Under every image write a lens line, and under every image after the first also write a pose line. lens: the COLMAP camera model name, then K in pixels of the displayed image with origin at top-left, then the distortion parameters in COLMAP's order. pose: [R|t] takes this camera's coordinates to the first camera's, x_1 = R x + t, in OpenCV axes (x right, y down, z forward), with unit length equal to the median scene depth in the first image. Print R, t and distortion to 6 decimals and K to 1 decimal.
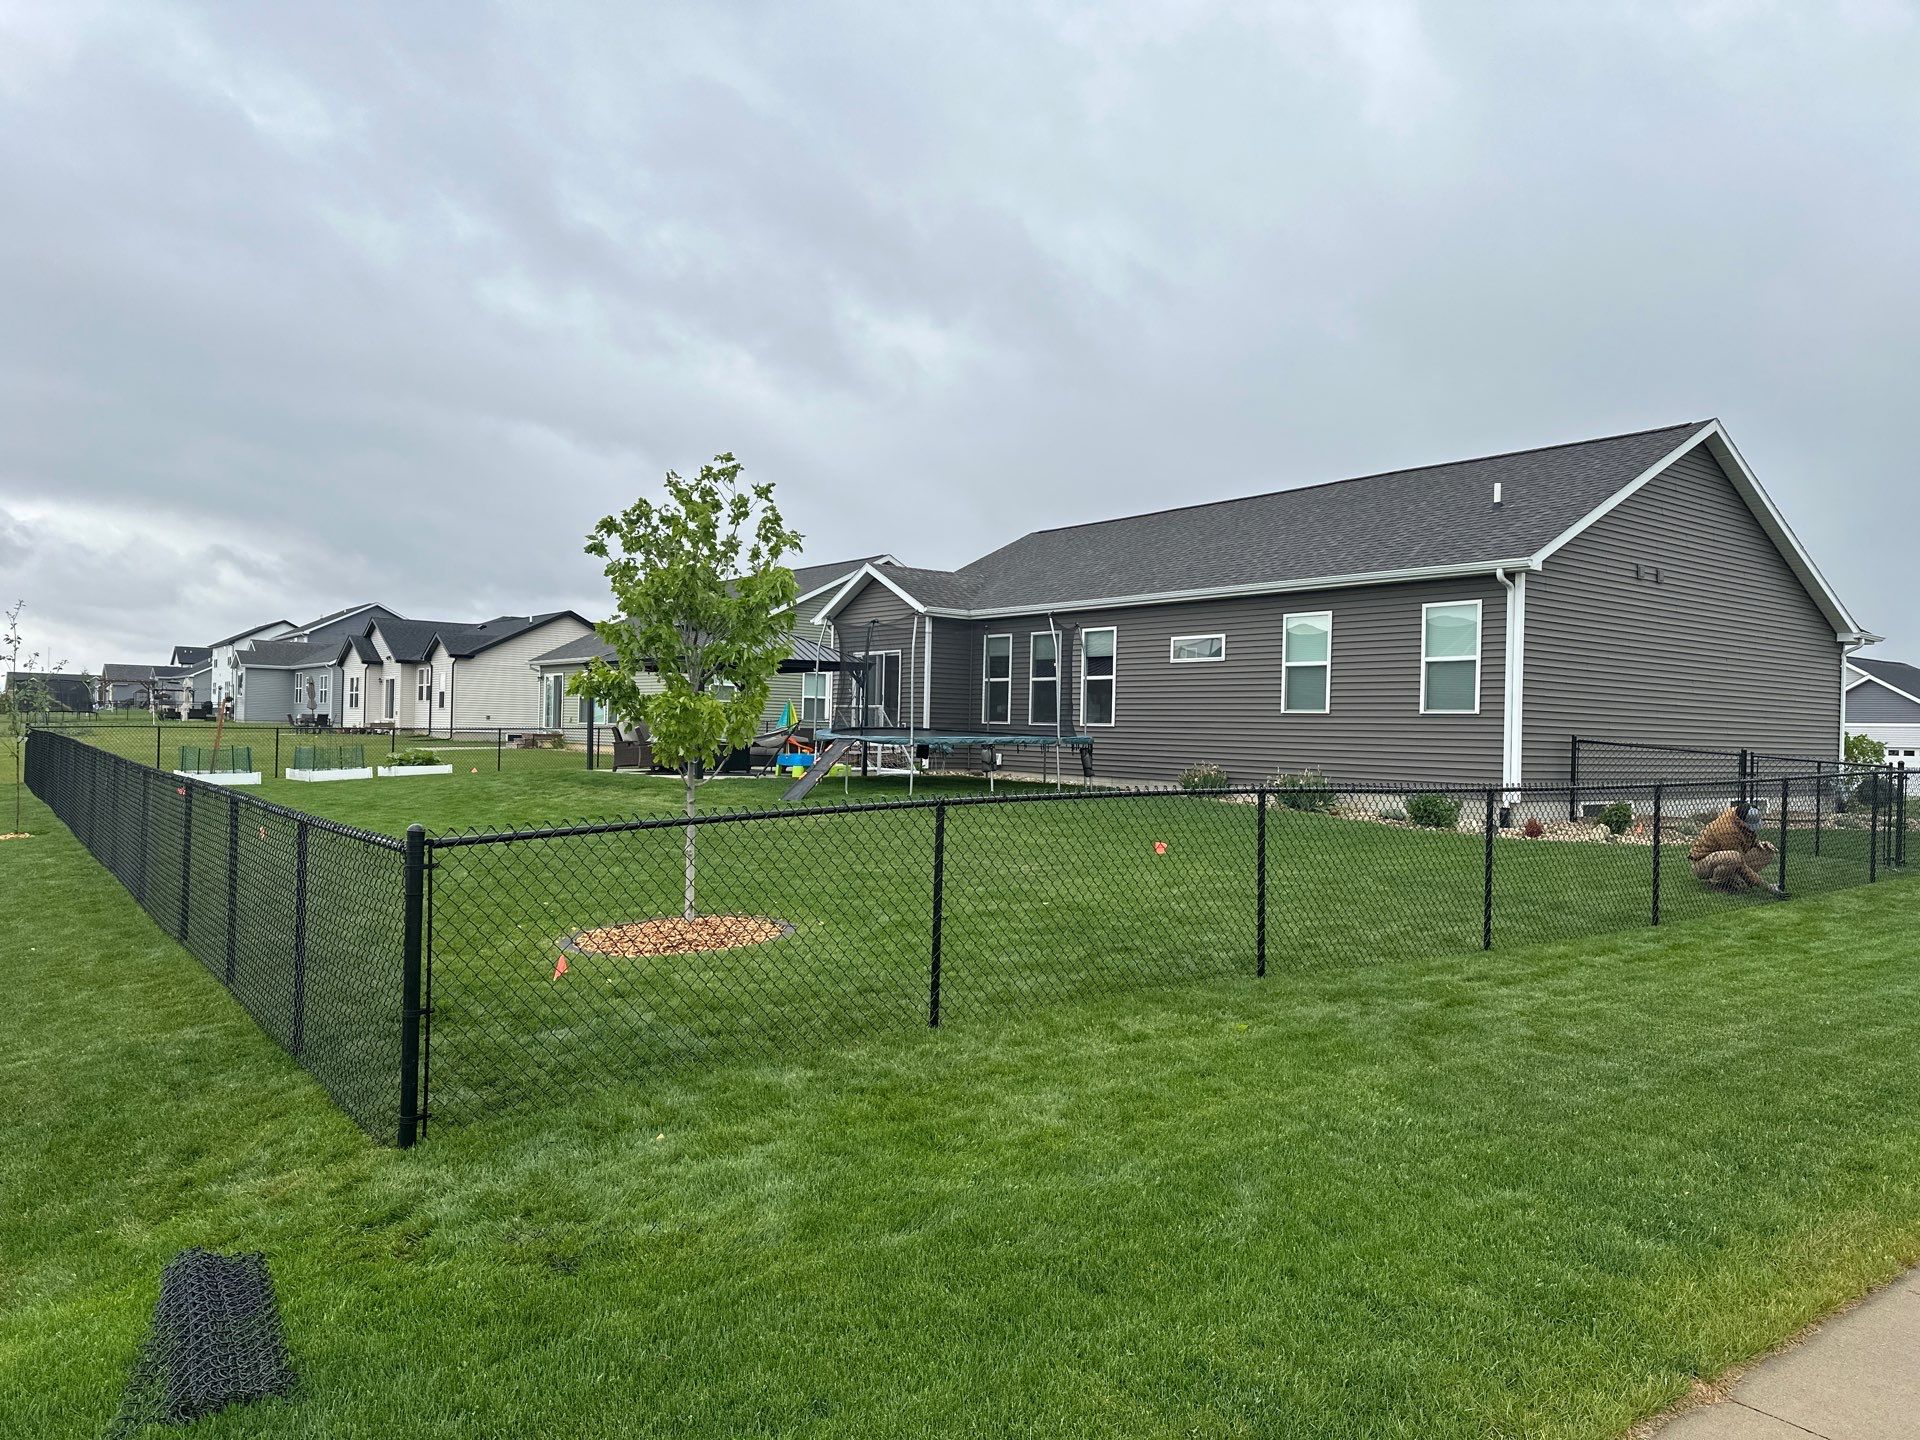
lens RADIAL K [[1334.6, 0, 960.0], [0, 1334.6, 720.0], [0, 0, 1]] dist [0.133060, -0.191448]
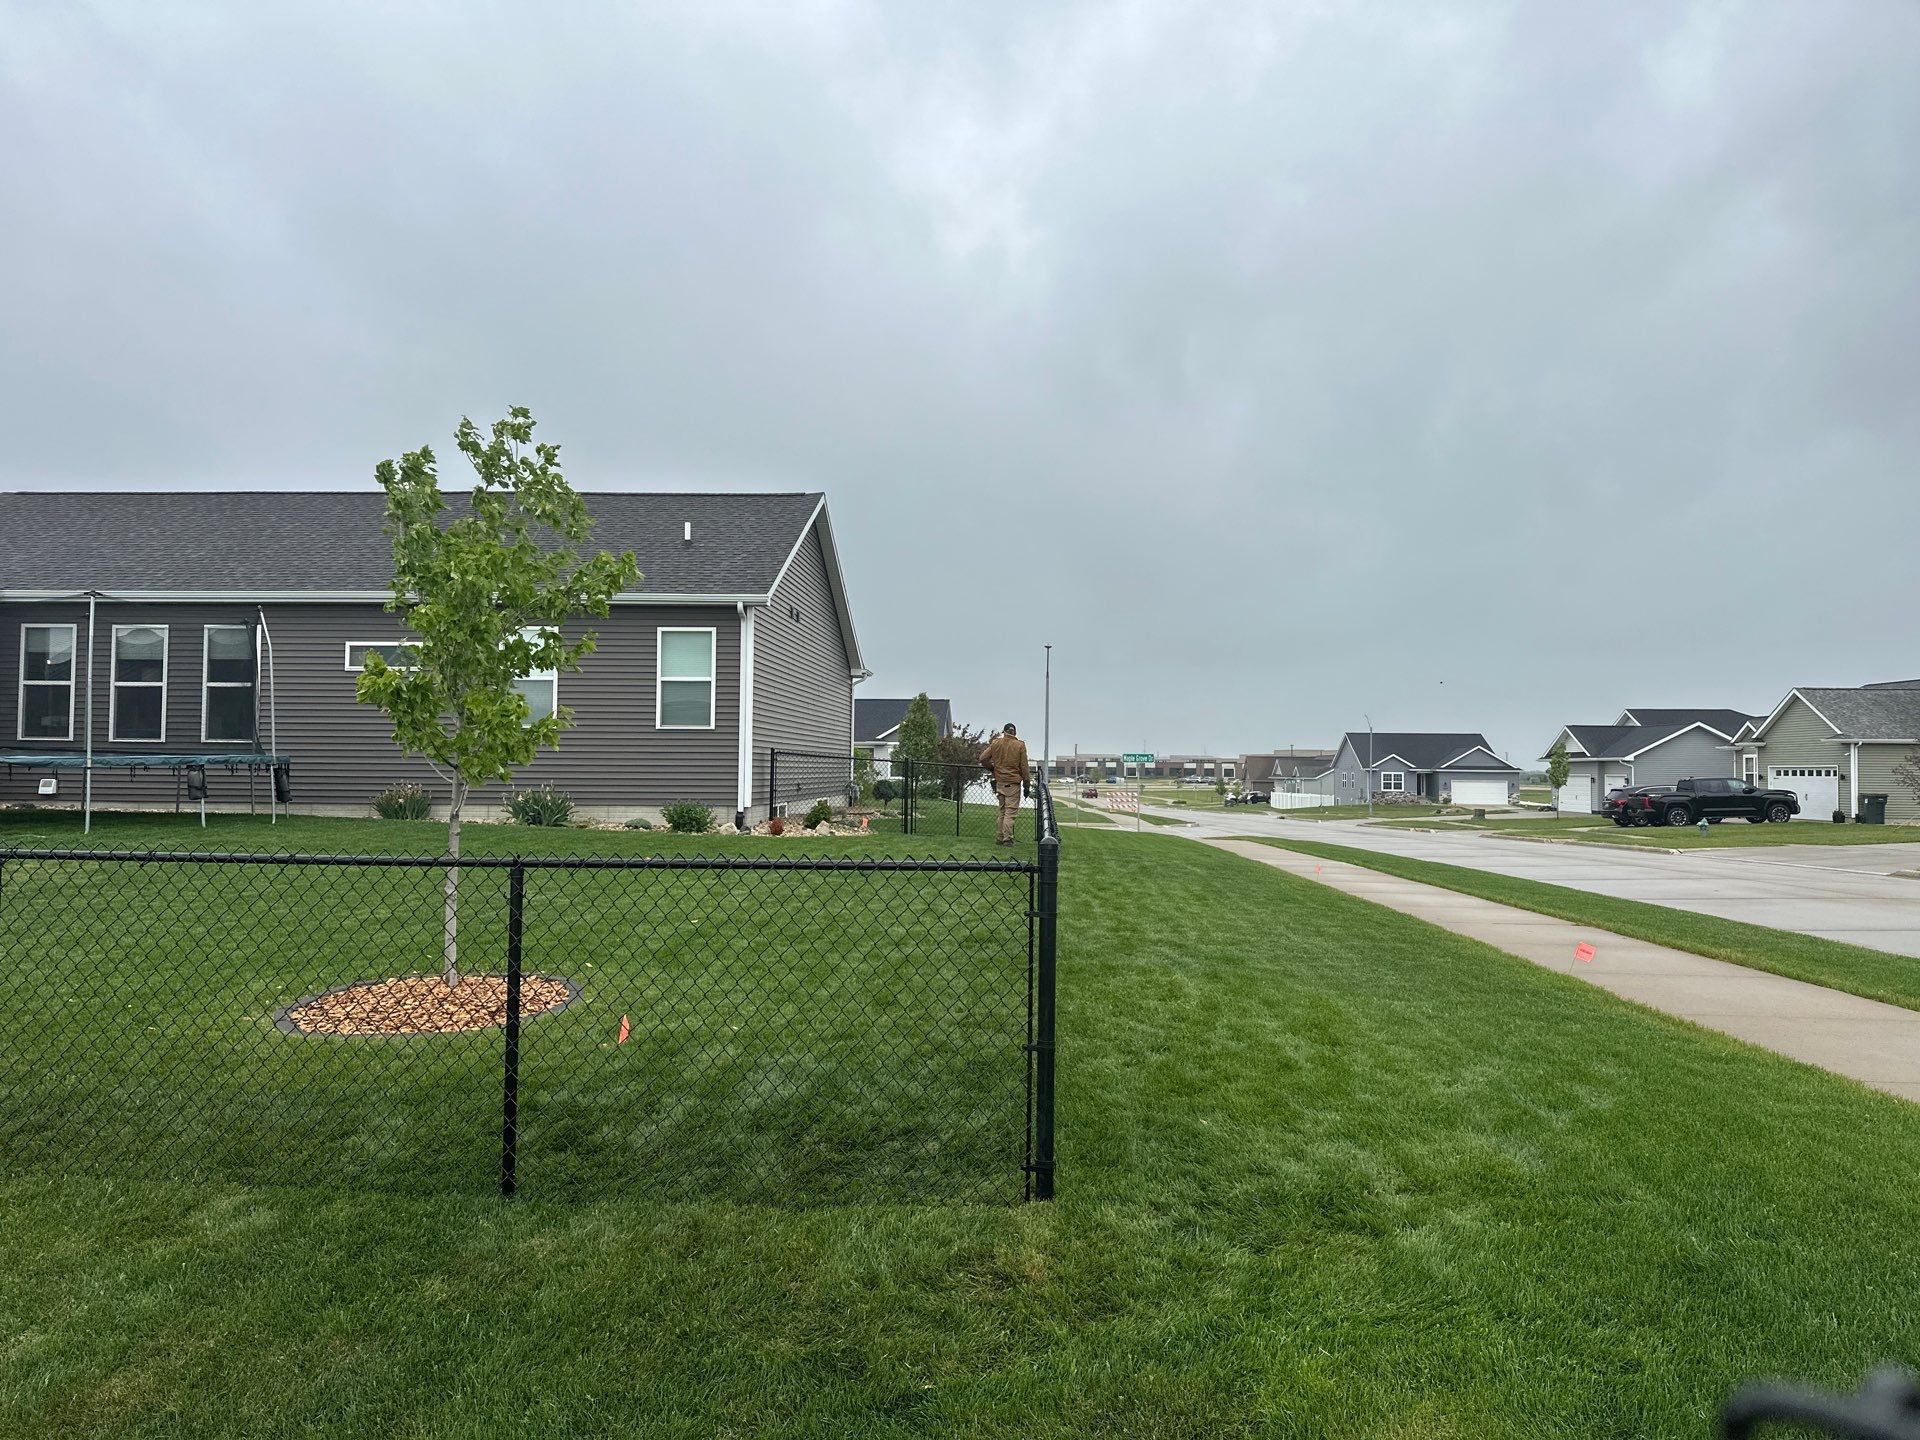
lens RADIAL K [[1338.9, 0, 953.9], [0, 1338.9, 718.6], [0, 0, 1]] dist [0.079862, -0.097182]
pose [[0.631952, 0.010010, 0.774943, -0.335720], [0.000465, 0.999912, -0.013295, 0.001280], [-0.775007, 0.008762, 0.631891, 0.144474]]
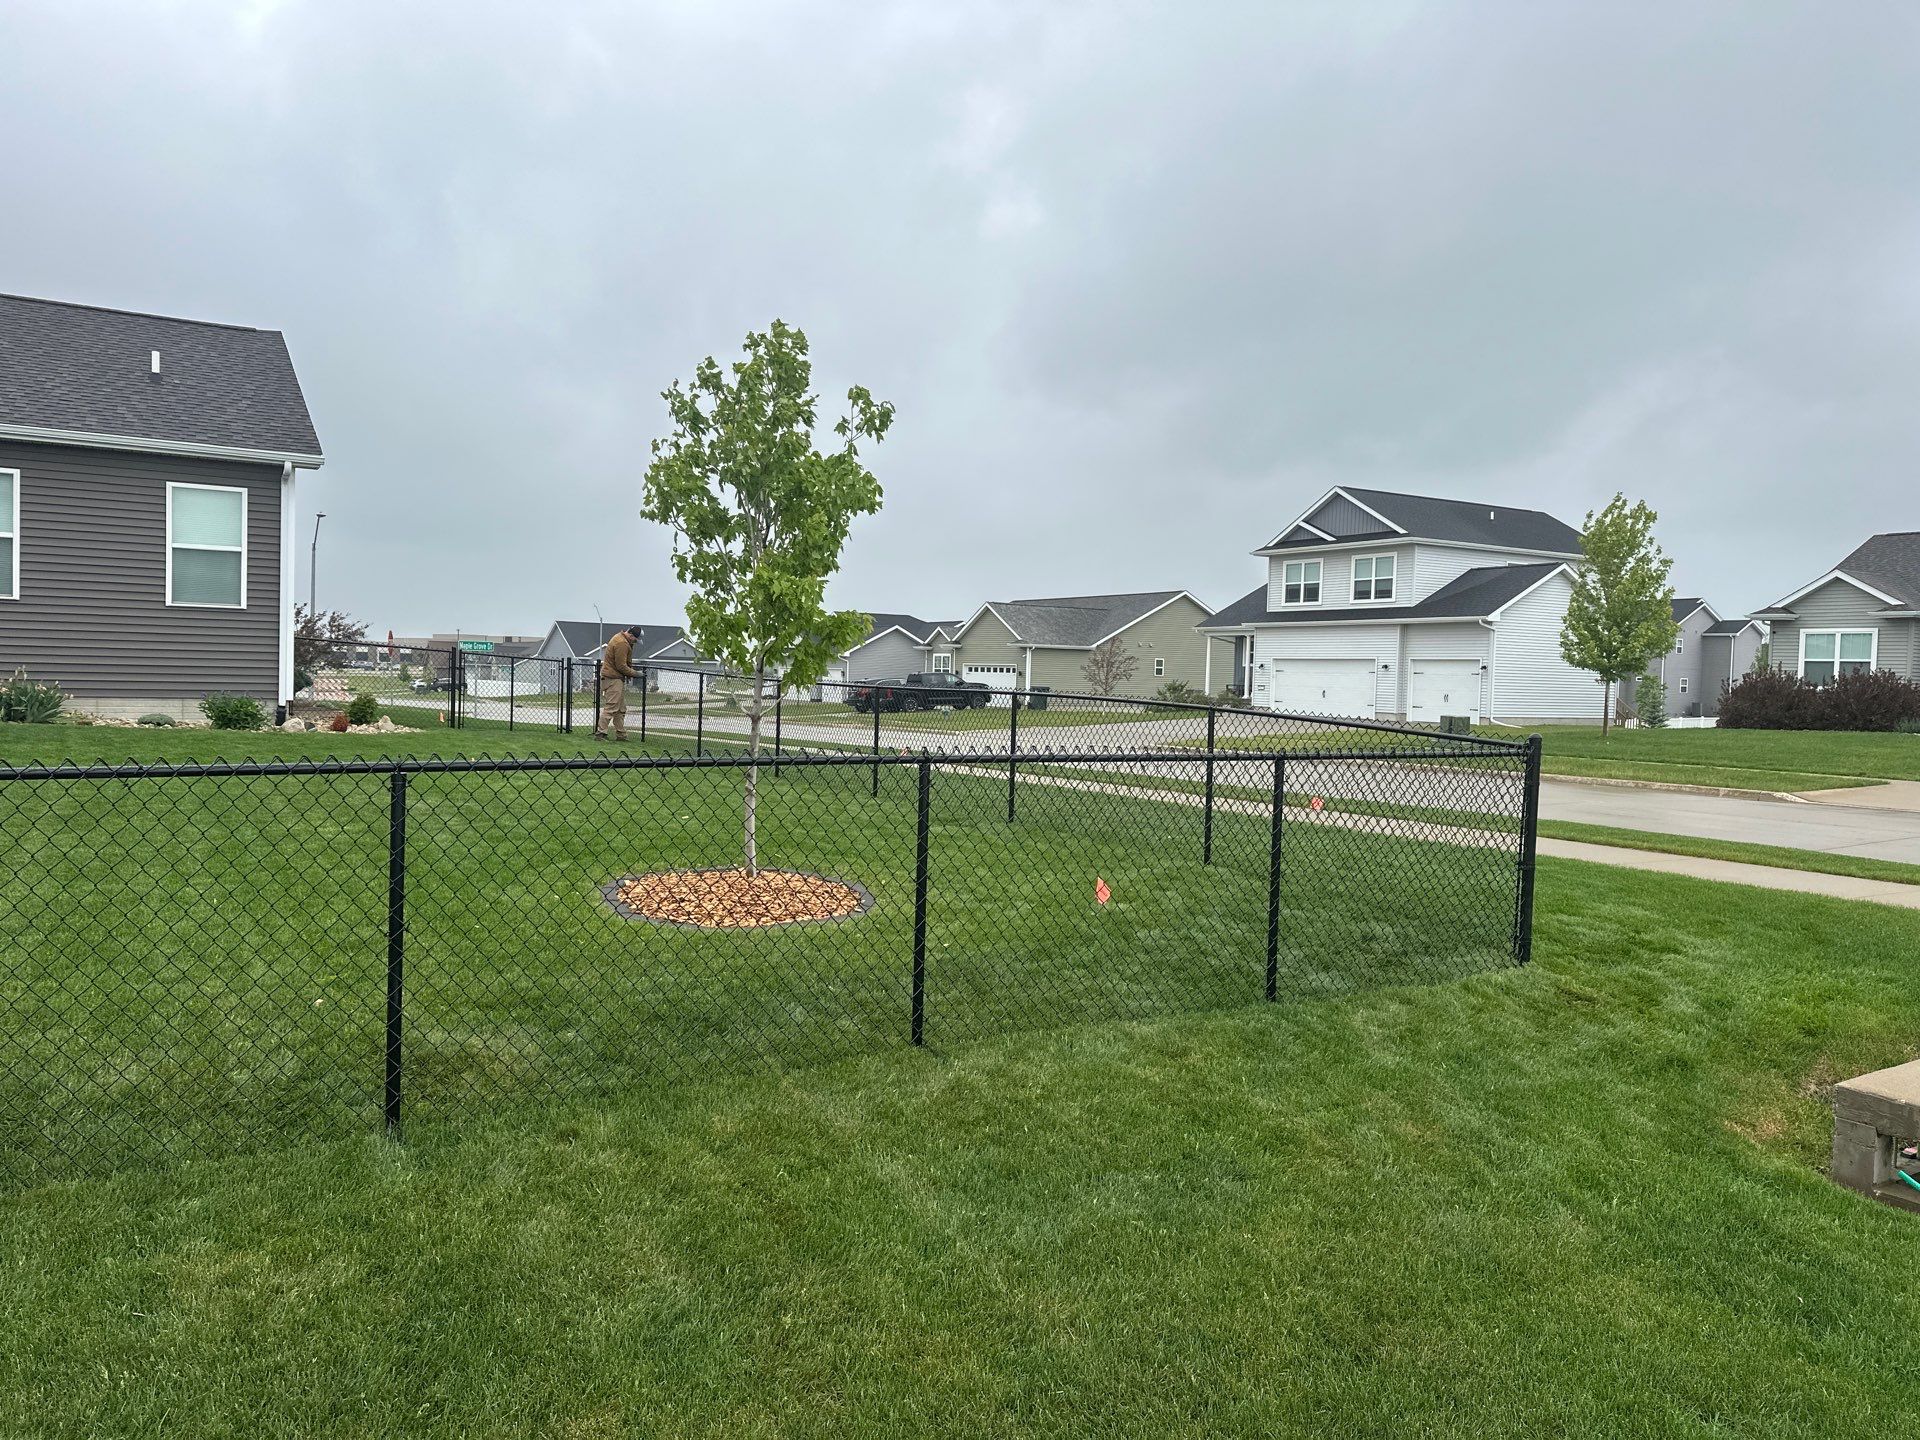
lens RADIAL K [[1338.9, 0, 953.9], [0, 1338.9, 718.6], [0, 0, 1]] dist [0.079862, -0.097182]
pose [[0.068405, -0.057535, 0.995997, -0.516447], [-0.033825, 0.997628, 0.059952, -0.001859], [-0.997084, -0.037791, 0.066297, 0.424086]]
